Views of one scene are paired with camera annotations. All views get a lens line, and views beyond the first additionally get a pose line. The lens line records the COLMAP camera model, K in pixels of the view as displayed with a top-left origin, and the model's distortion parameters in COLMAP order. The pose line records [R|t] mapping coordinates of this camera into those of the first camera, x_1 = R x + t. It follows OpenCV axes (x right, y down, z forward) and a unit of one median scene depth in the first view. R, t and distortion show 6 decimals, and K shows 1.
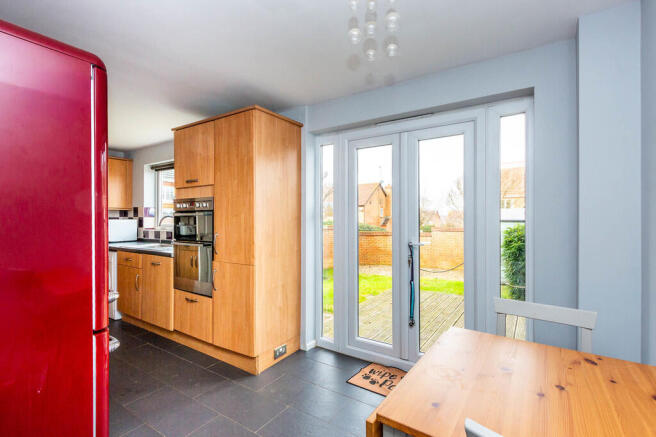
lens RADIAL K [[301.3, 0, 328.0], [0, 301.3, 218.5], [0, 0, 1]] dist [0.002148, 0.000259]
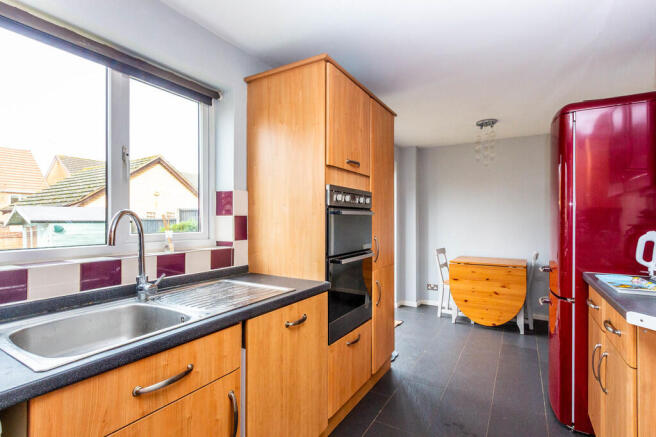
lens RADIAL K [[321.0, 0, 328.0], [0, 321.0, 218.5], [0, 0, 1]] dist [-0.000147, -0.000010]
pose [[-0.049620, -0.003463, 0.998762, -0.797391], [-0.000990, 0.999994, 0.003419, -0.000808], [-0.998768, -0.000819, -0.049623, 0.732043]]
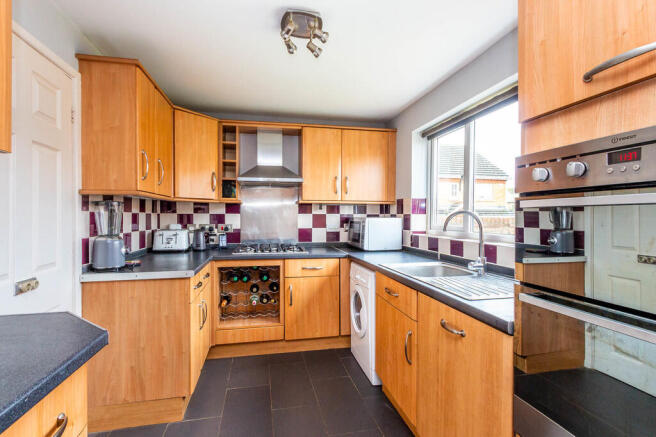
lens RADIAL K [[301.3, 0, 328.0], [0, 301.3, 218.5], [0, 0, 1]] dist [0.002148, 0.000259]
pose [[0.710894, 0.005210, -0.703279, -0.291917], [-0.000670, 0.999977, 0.006731, 0.000601], [0.703298, -0.004314, 0.710882, 0.429375]]
